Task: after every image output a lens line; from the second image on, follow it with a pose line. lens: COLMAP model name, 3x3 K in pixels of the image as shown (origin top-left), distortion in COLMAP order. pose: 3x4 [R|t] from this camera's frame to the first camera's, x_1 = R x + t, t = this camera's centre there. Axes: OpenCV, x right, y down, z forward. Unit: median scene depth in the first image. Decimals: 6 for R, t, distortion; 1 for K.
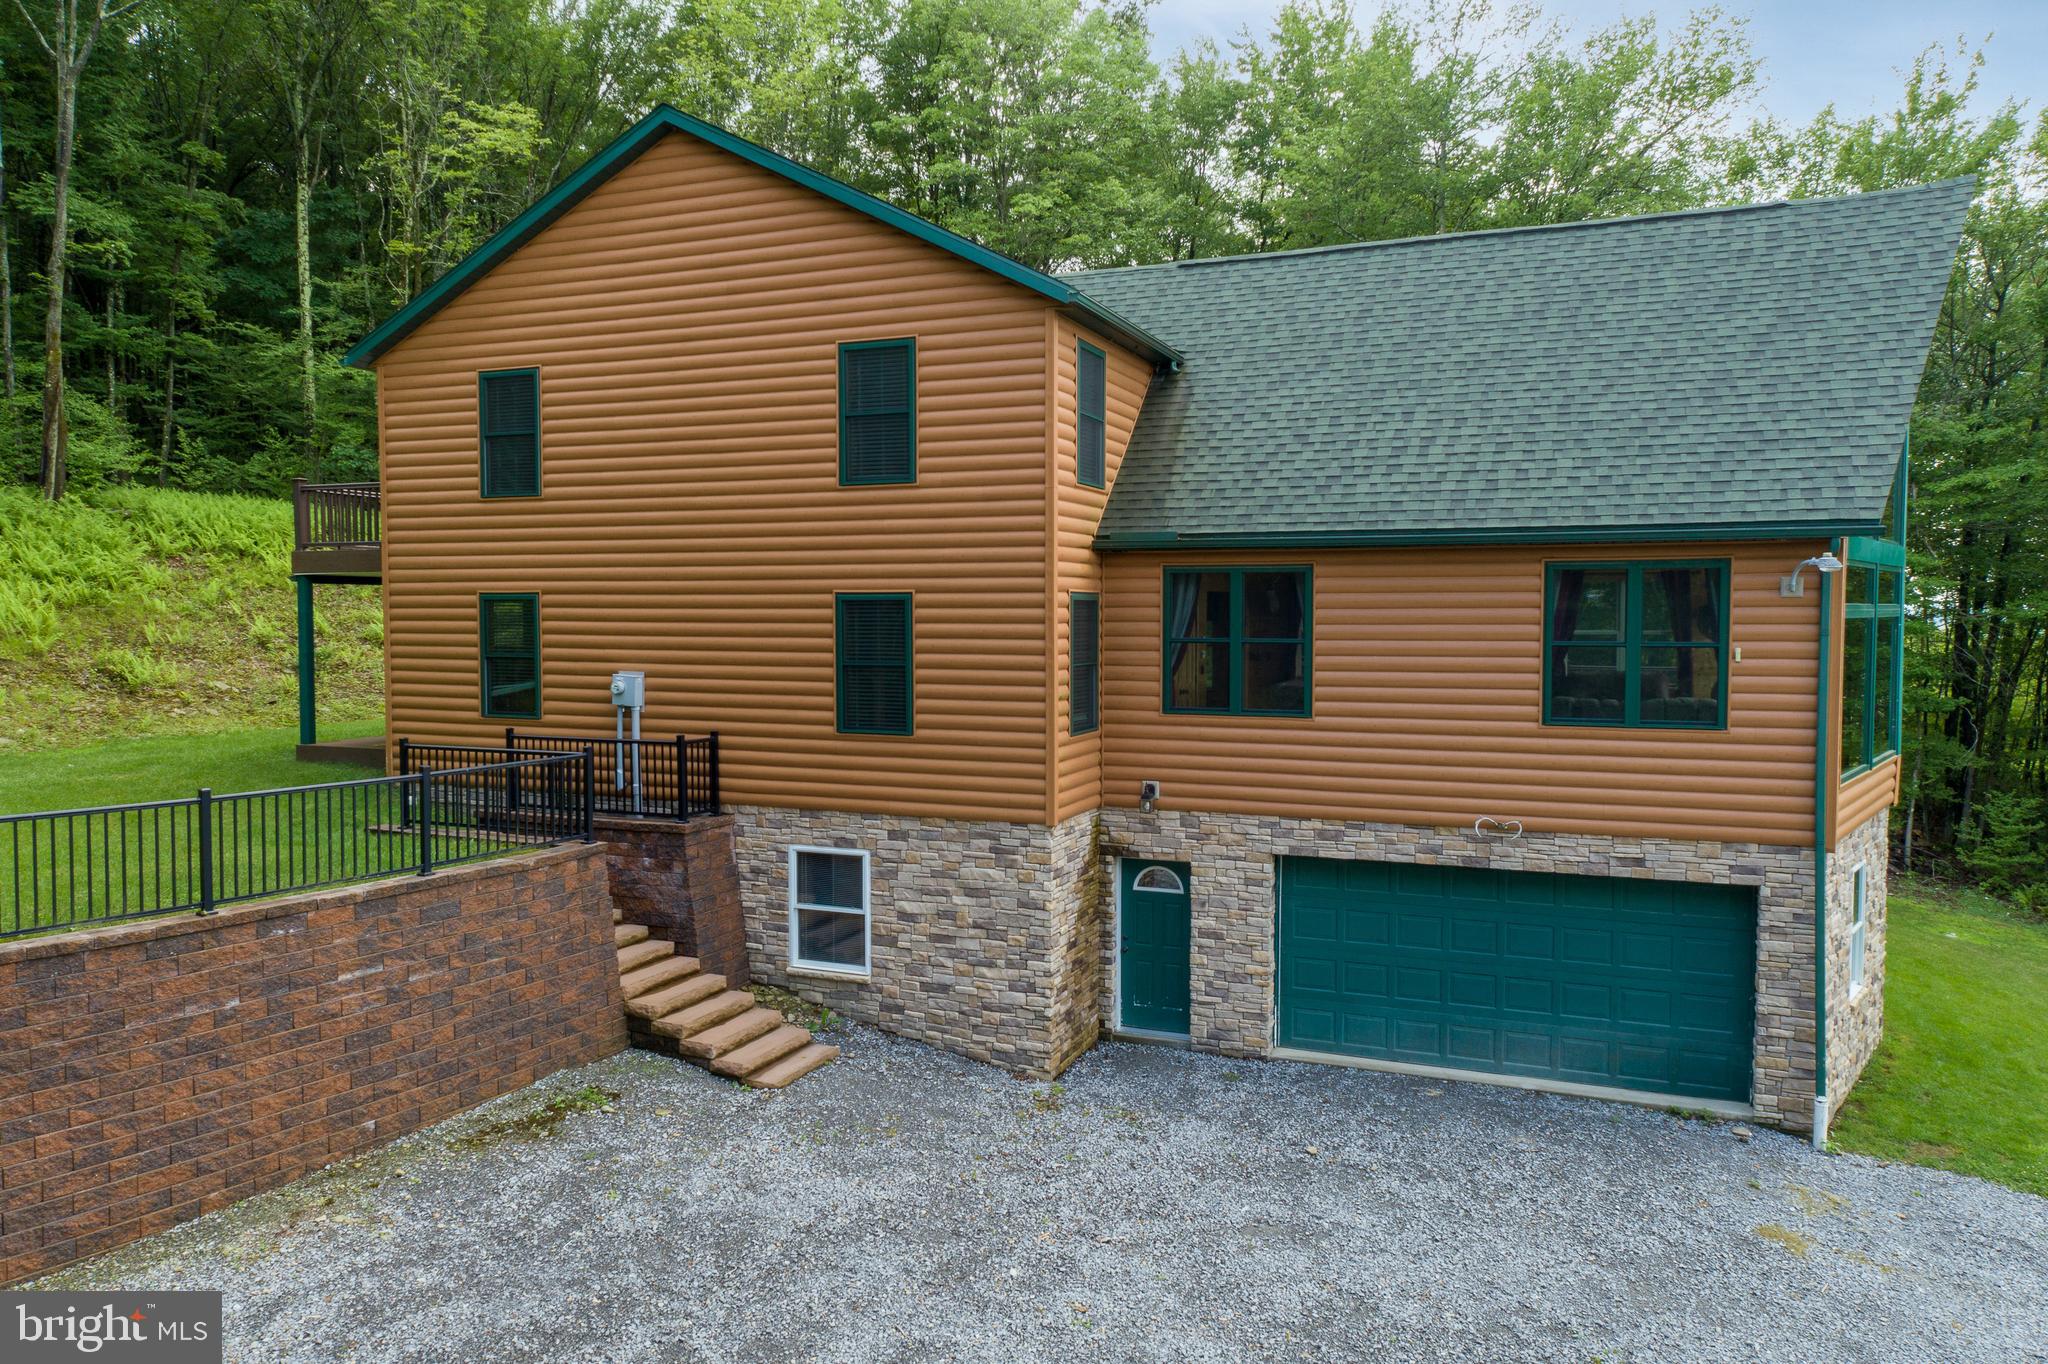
lens RADIAL K [[1386.4, 0, 1024.0], [0, 1386.4, 682.0], [0, 0, 1]] dist [-0.001196, 0.005142]
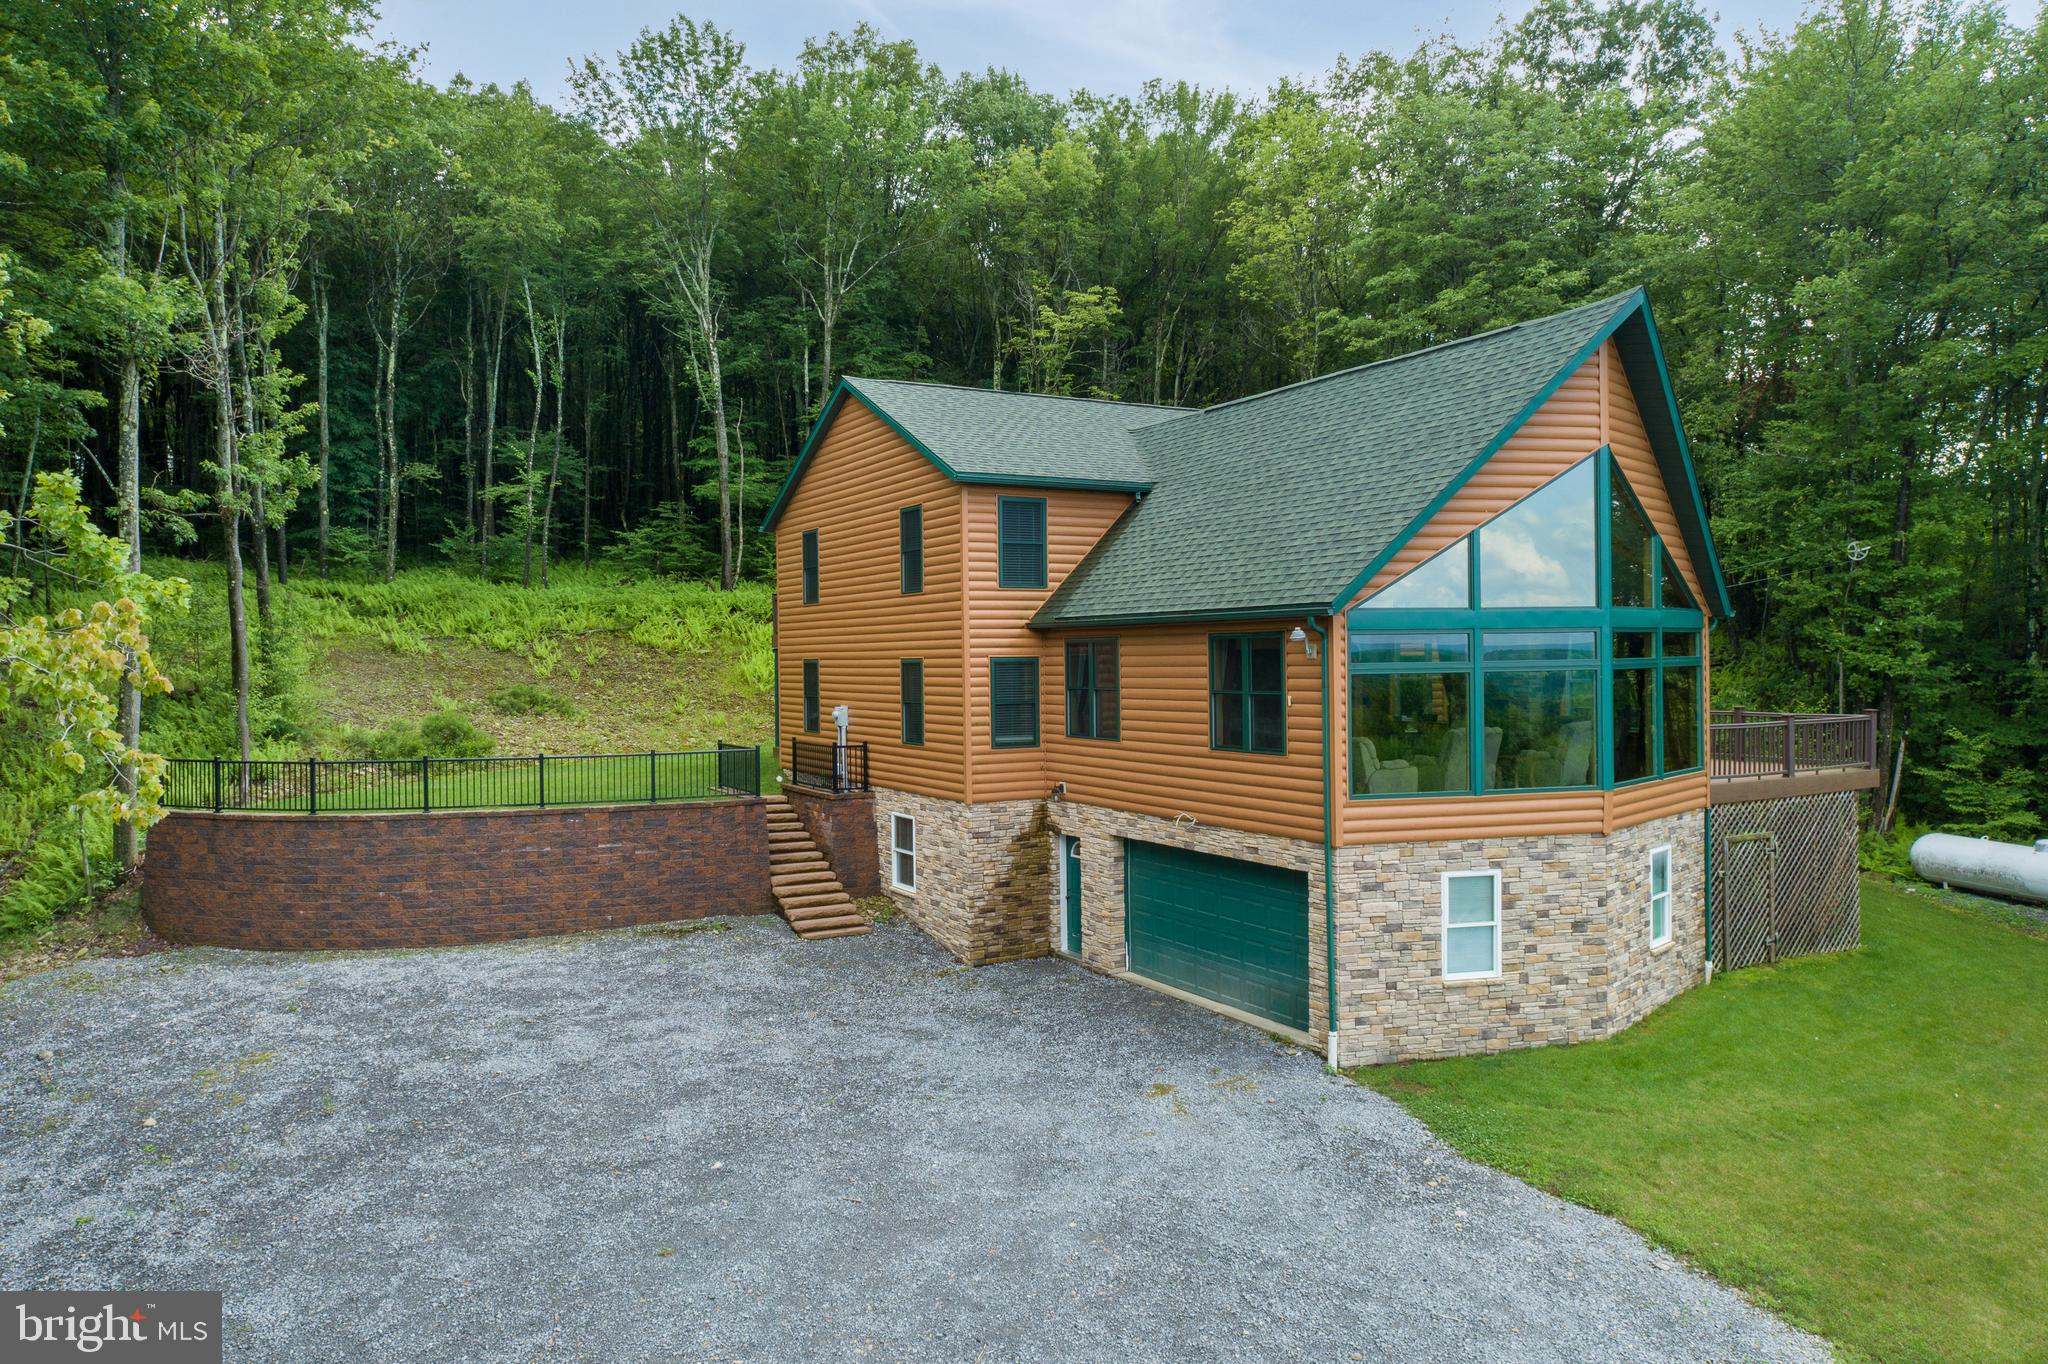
lens RADIAL K [[1386.4, 0, 1024.0], [0, 1386.4, 682.0], [0, 0, 1]] dist [-0.001196, 0.005142]
pose [[0.786598, 0.001230, -0.617465, 1.058414], [-0.019557, 0.999546, -0.022922, -0.001571], [0.617156, 0.030106, 0.786265, -0.220580]]
